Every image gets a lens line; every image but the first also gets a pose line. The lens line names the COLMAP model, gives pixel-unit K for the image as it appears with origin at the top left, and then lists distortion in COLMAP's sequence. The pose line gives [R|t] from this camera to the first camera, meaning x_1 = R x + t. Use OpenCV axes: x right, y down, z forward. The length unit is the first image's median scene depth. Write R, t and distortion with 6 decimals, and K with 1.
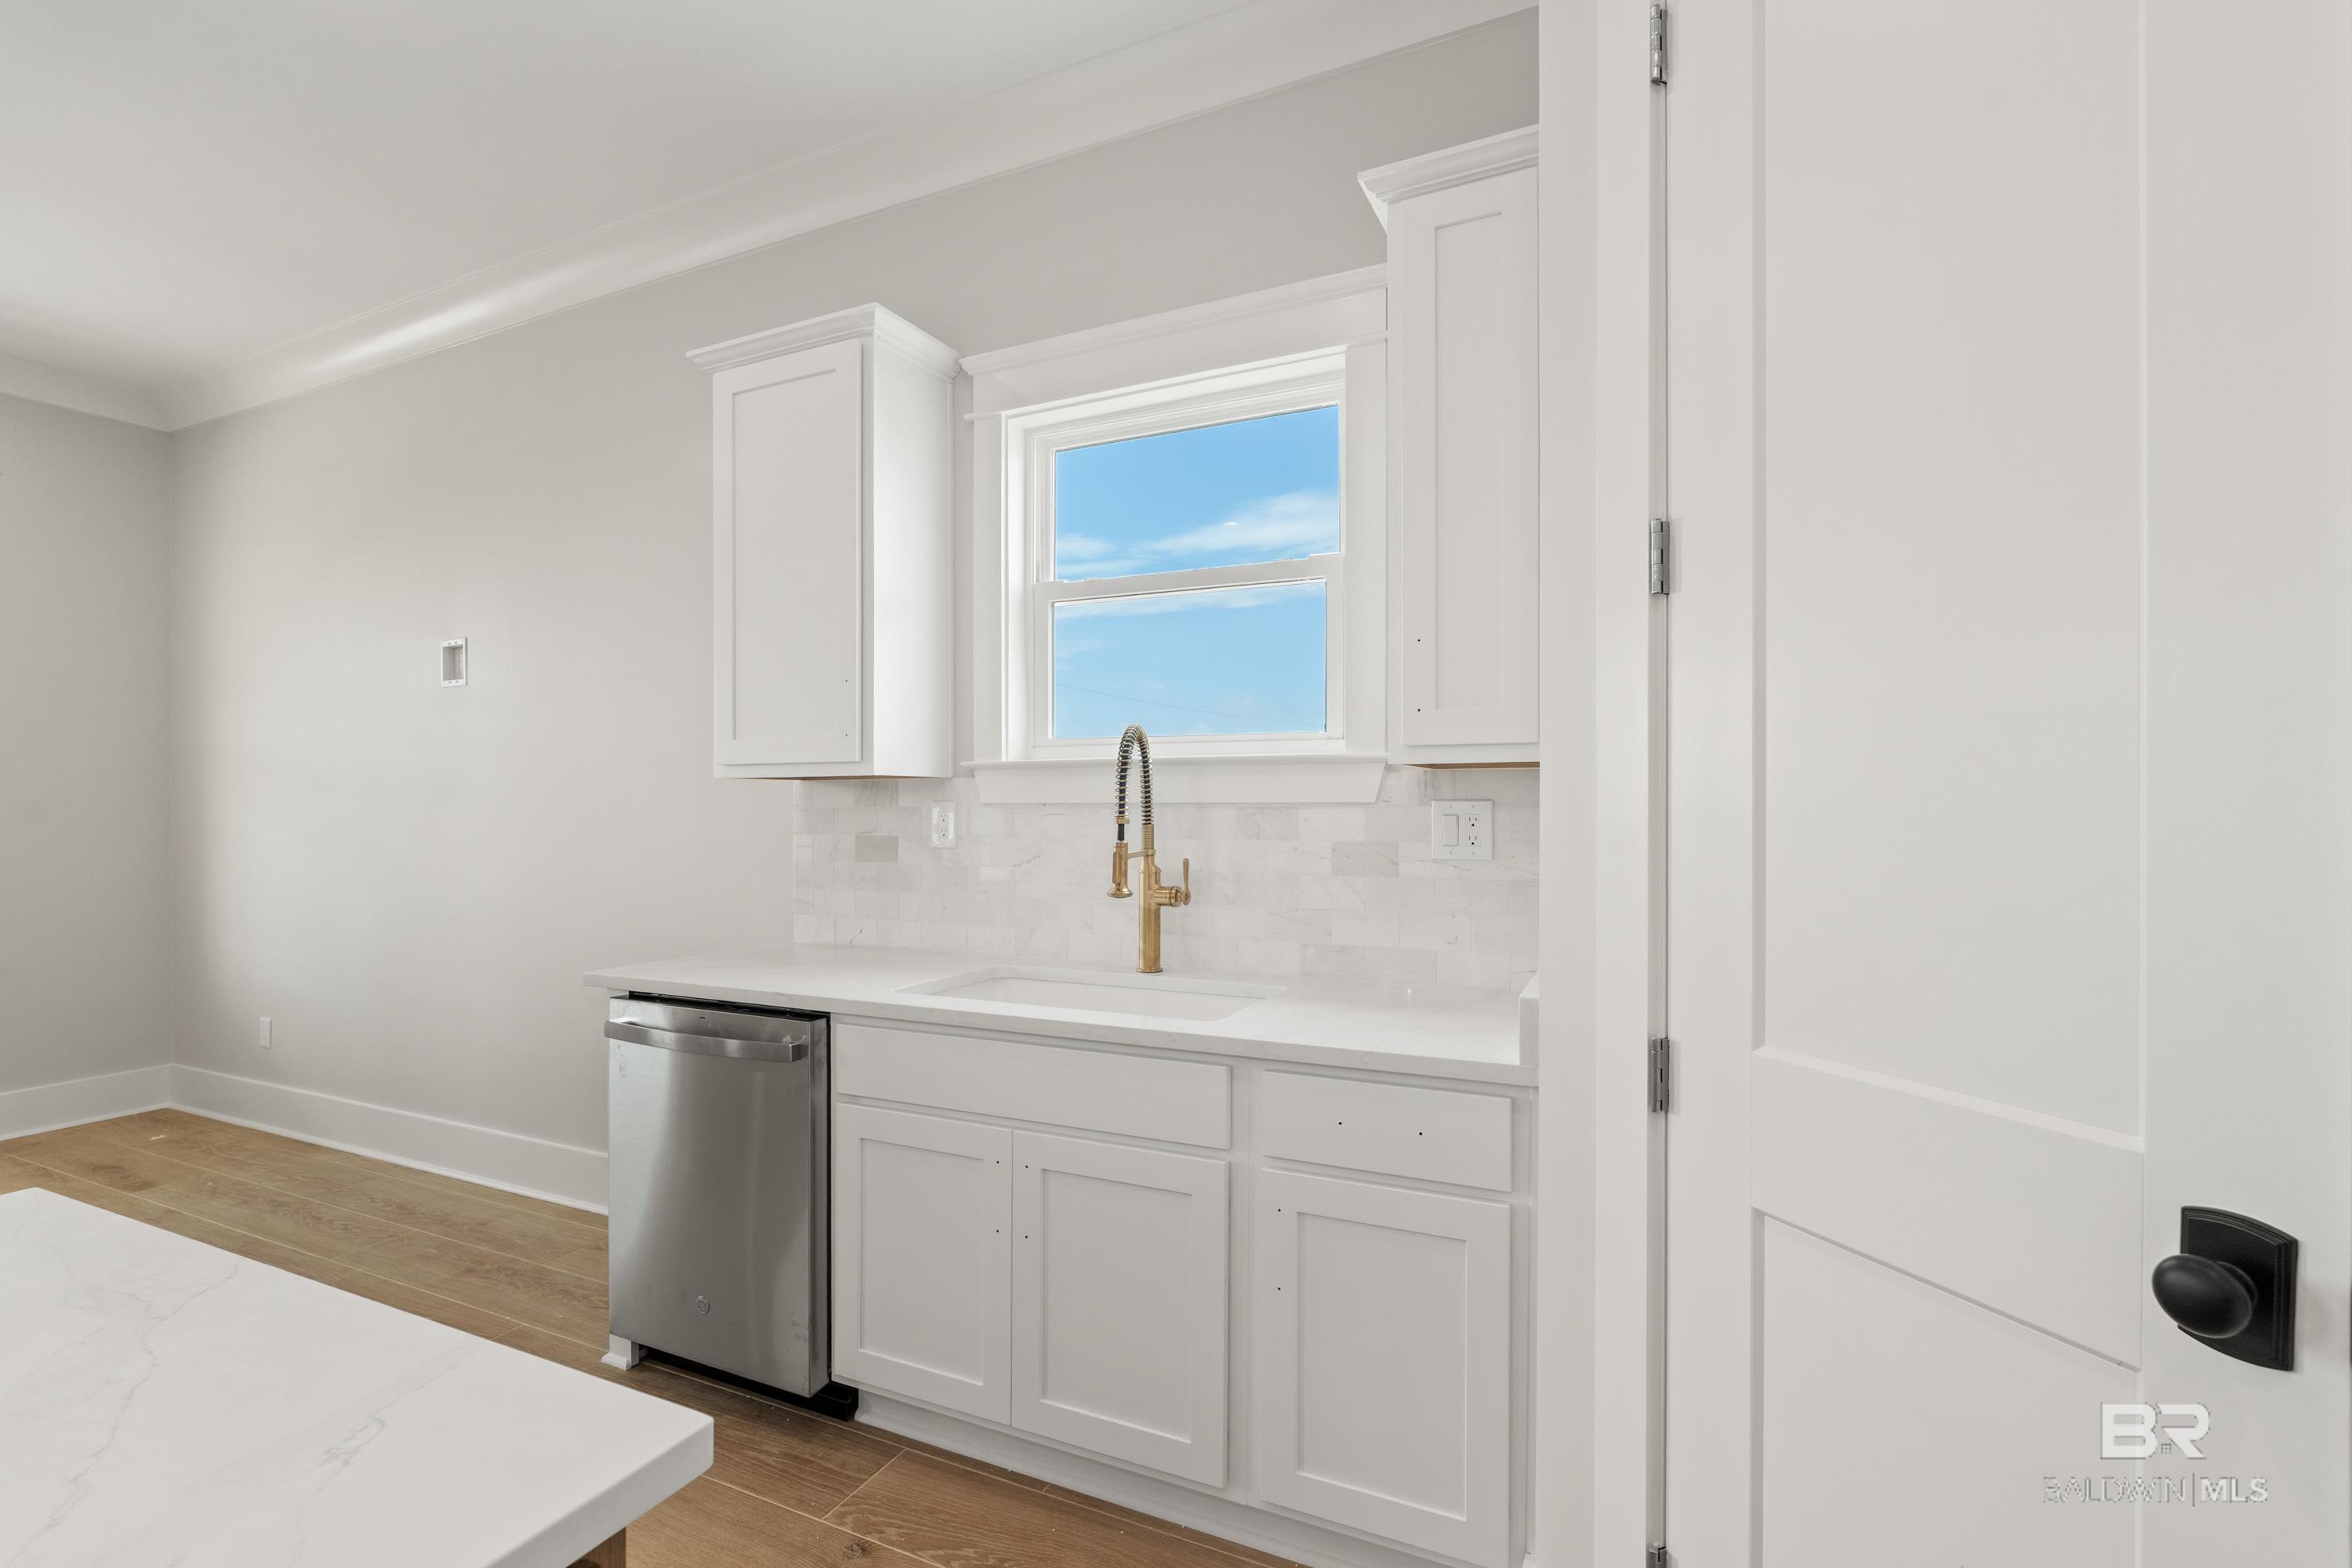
lens RADIAL K [[1045.6, 0, 1186.1], [0, 1045.6, 812.1], [0, 0, 1]] dist [-0.005697, -0.000577]
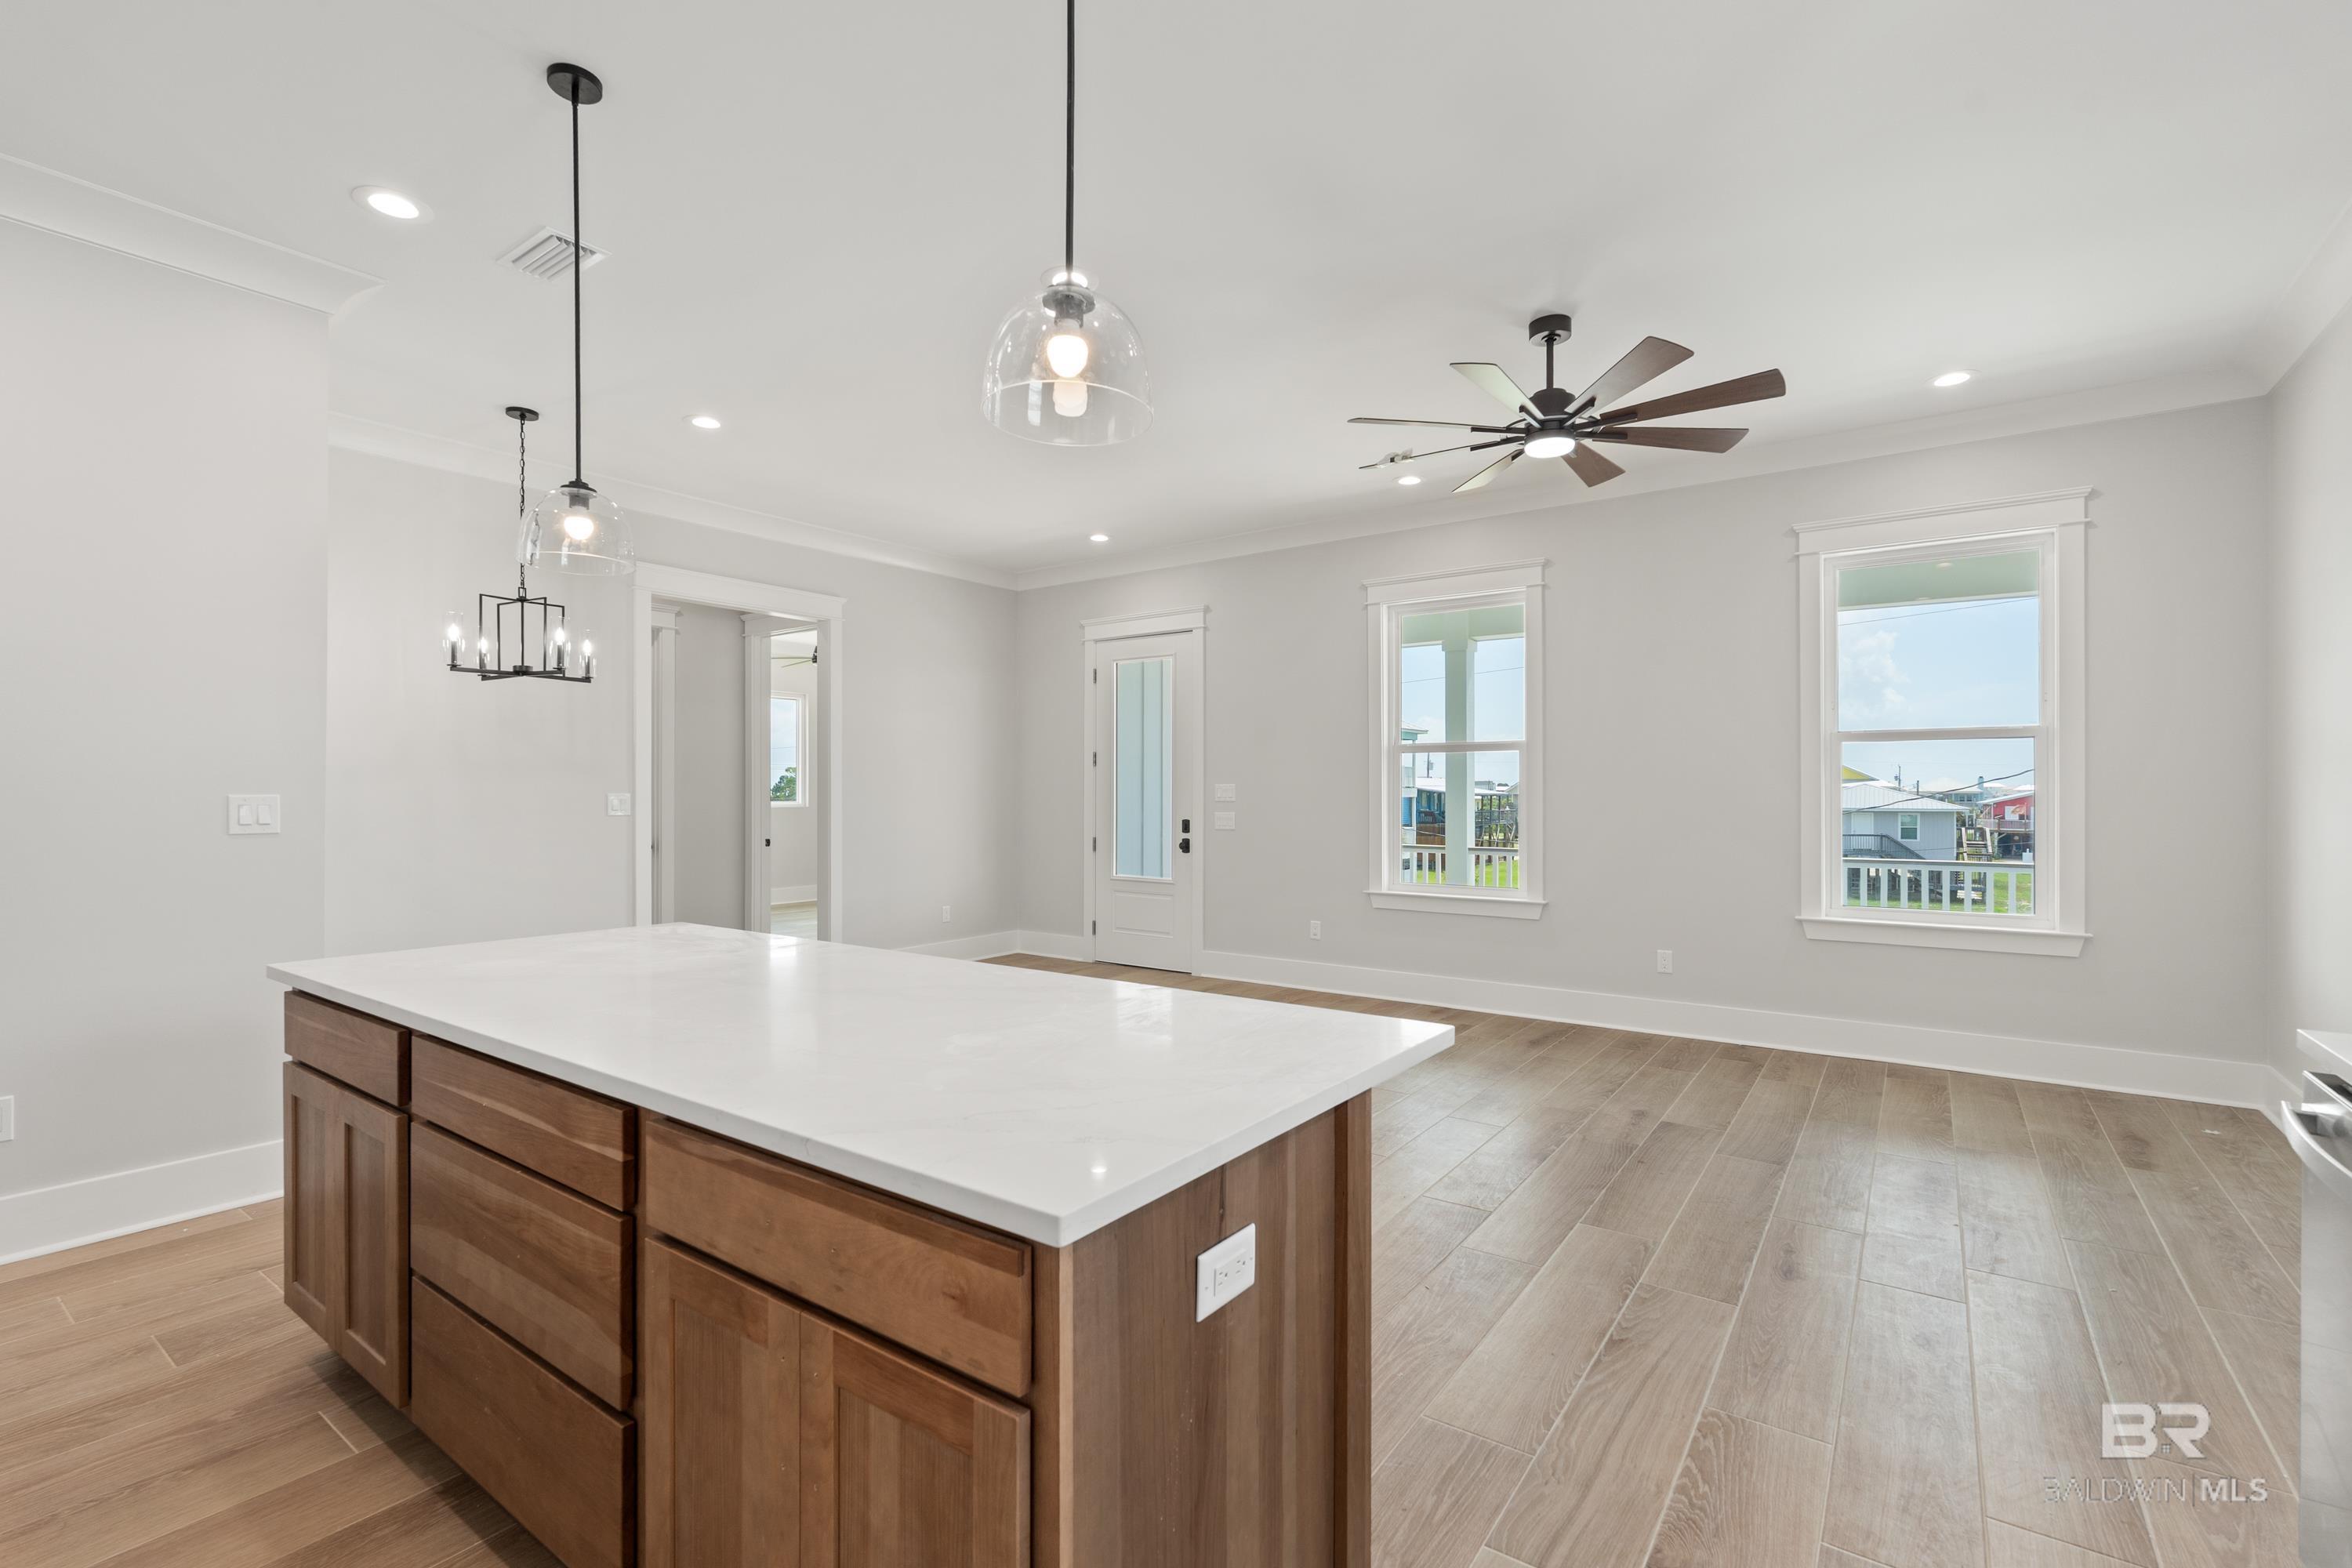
lens RADIAL K [[1045.6, 0, 1176.4], [0, 1045.6, 792.5], [0, 0, 1]] dist [-0.005697, -0.000577]
pose [[-0.188028, 0.002180, -0.982161, 0.251418], [-0.004464, 0.999985, 0.003074, -0.005977], [0.982154, 0.004963, -0.188015, 0.383809]]
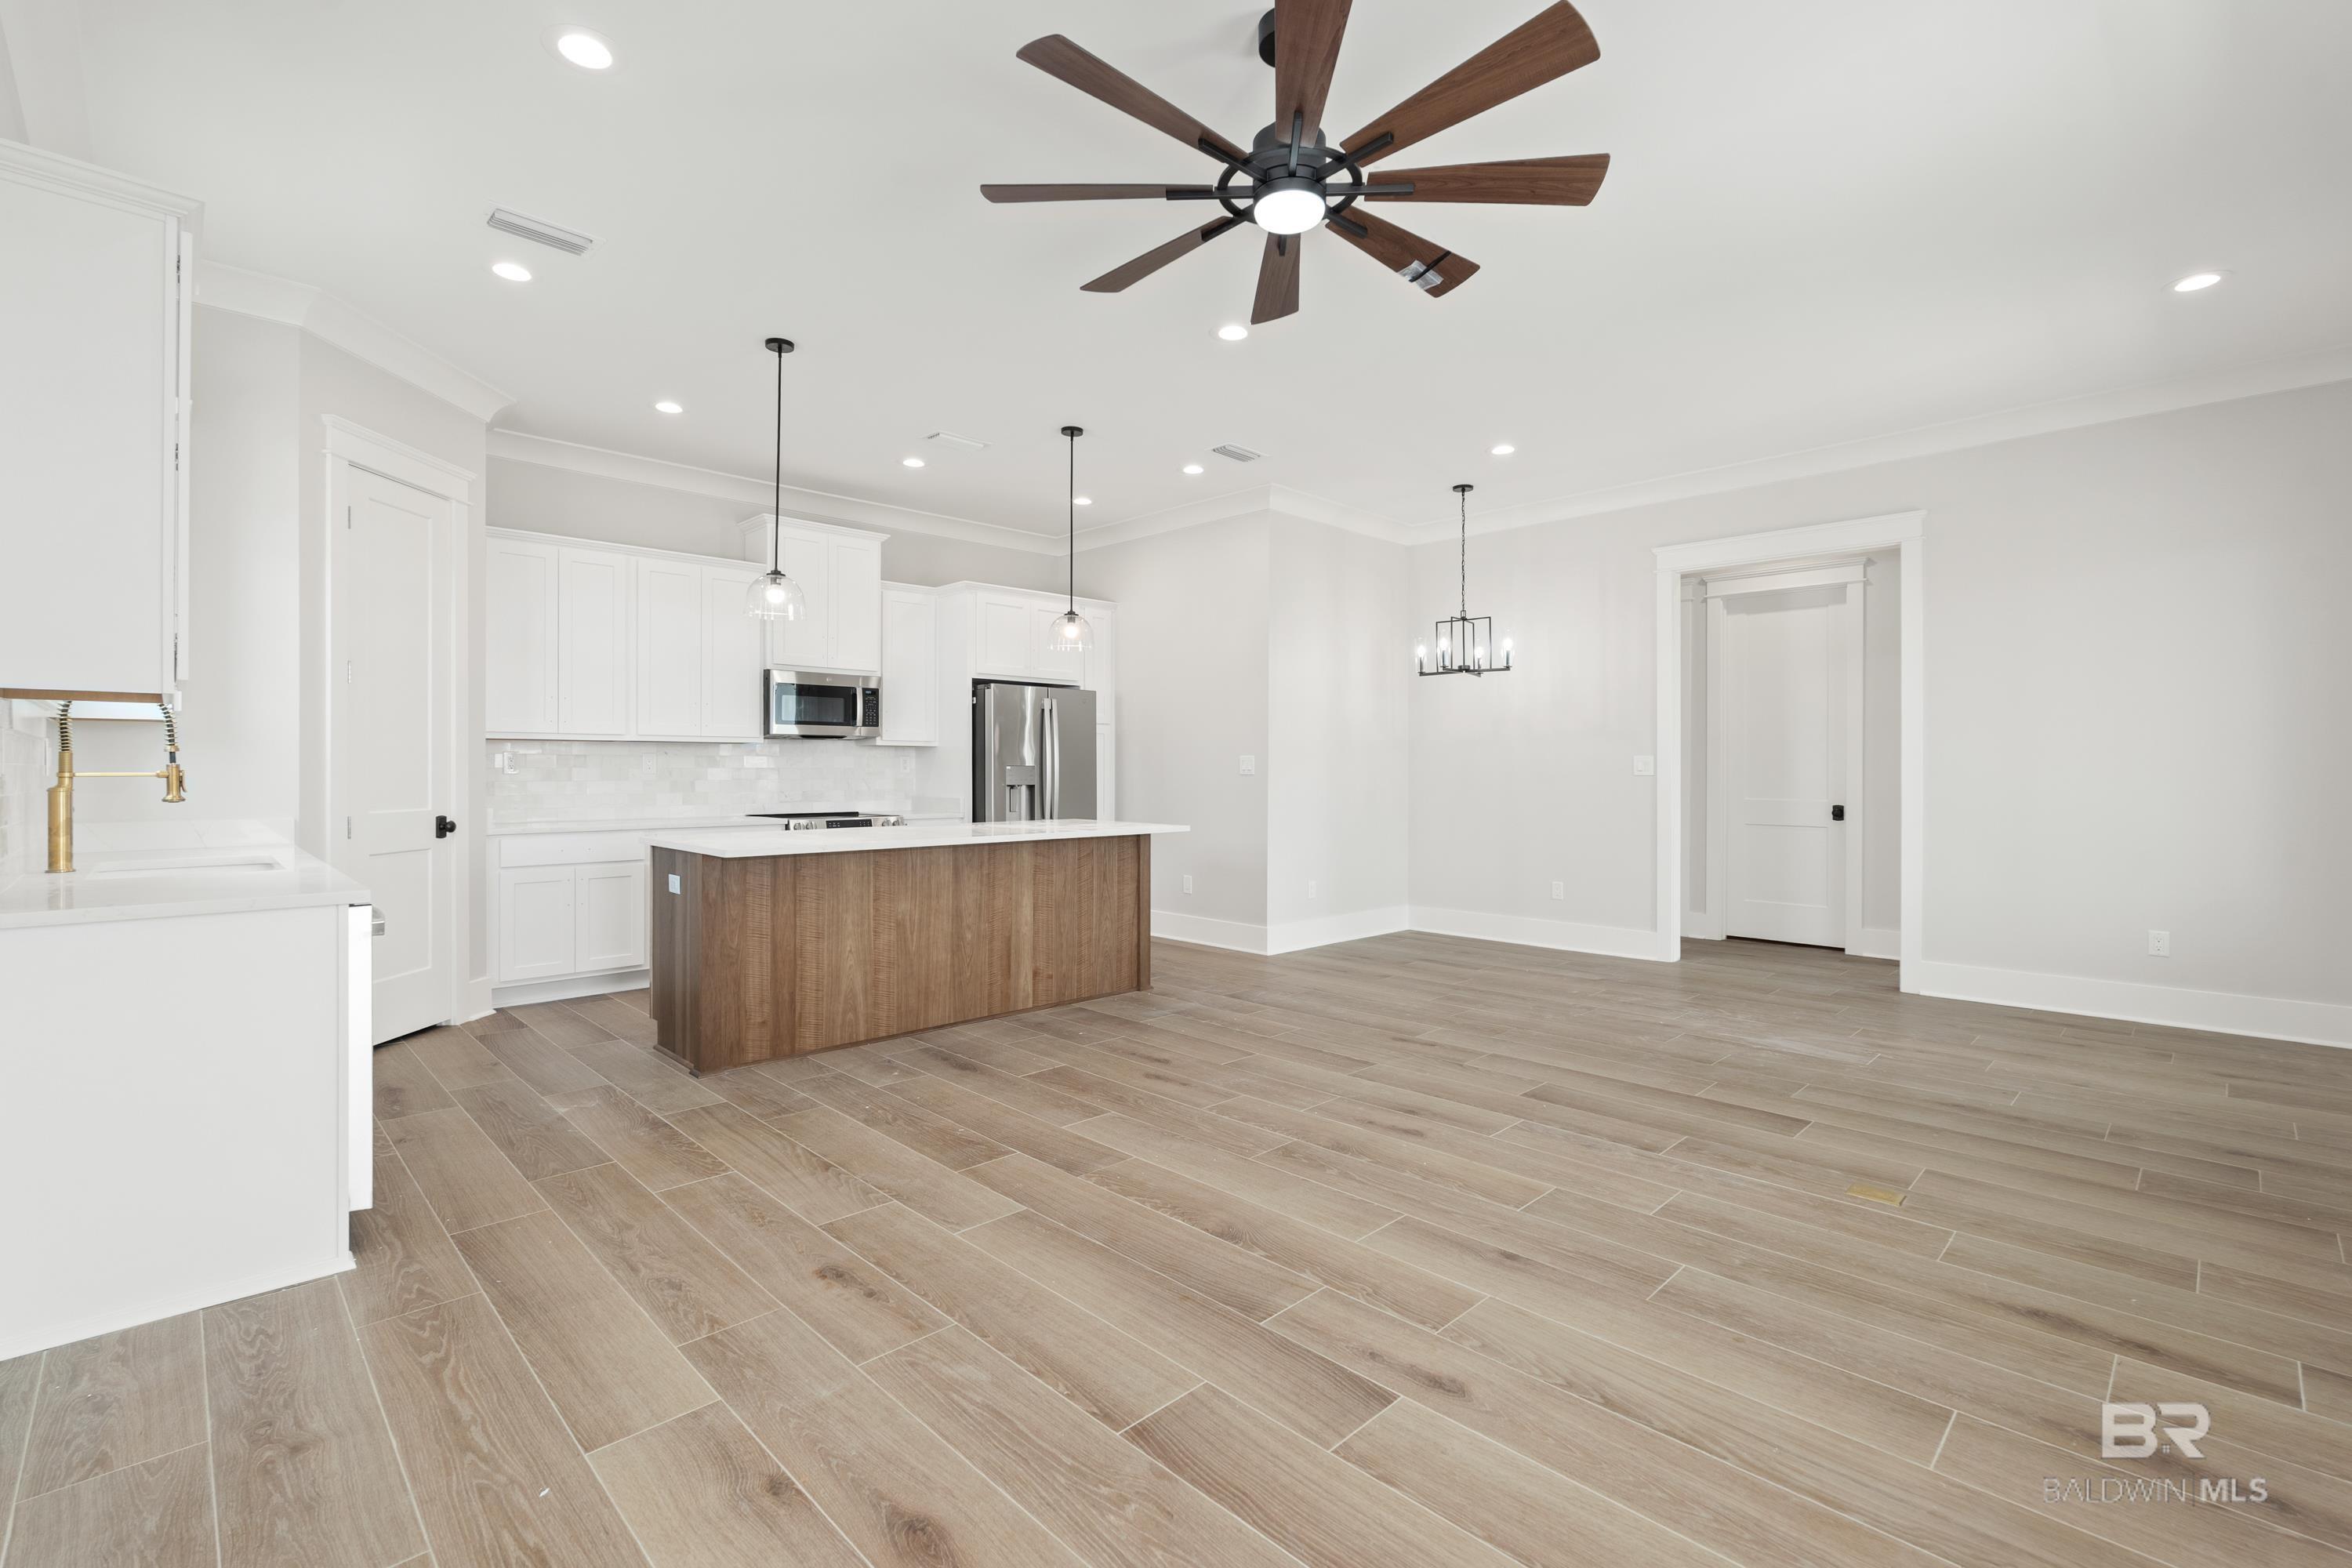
lens RADIAL K [[1045.6, 0, 1169.8], [0, 1045.6, 764.6], [0, 0, 1]] dist [-0.005697, -0.000577]
pose [[-0.933553, 0.002056, 0.358433, -1.702388], [0.002124, 0.999998, -0.000202, 0.030254], [-0.358432, 0.000573, -0.933556, 1.685798]]
